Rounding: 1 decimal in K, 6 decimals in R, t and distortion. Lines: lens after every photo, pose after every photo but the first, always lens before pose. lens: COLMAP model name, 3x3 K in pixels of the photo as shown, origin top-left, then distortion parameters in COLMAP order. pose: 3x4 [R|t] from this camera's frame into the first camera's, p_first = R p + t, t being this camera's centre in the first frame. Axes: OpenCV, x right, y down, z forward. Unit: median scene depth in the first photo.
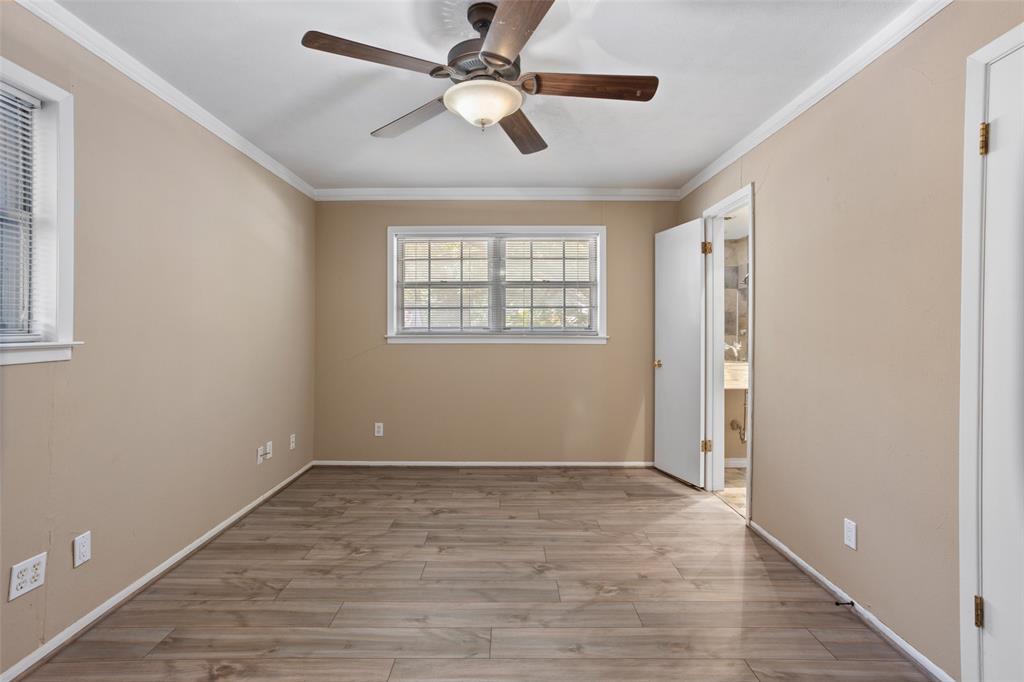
lens RADIAL K [[480.8, 0, 511.6], [0, 480.8, 326.7], [0, 0, 1]] dist [-0.045919, 0.035931]
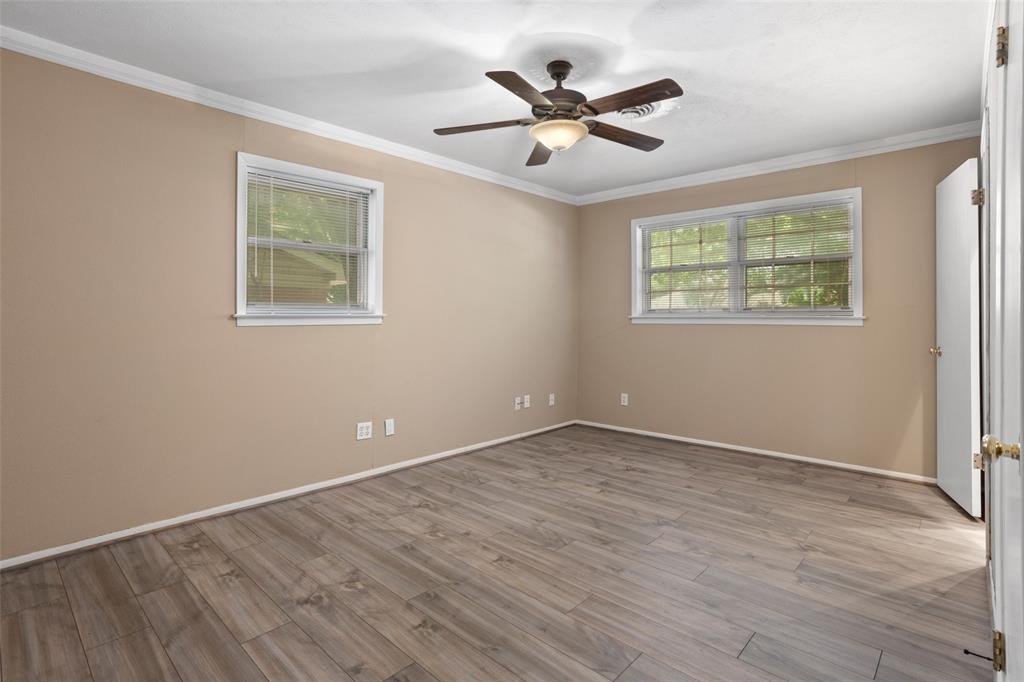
lens RADIAL K [[505.0, 0, 526.5], [0, 505.0, 314.8], [0, 0, 1]] dist [-0.004671, 0.000704]
pose [[0.737172, -0.011161, -0.675613, 0.551014], [0.007213, 0.999937, -0.008648, 0.035954], [0.675666, 0.001502, 0.737206, -0.054159]]
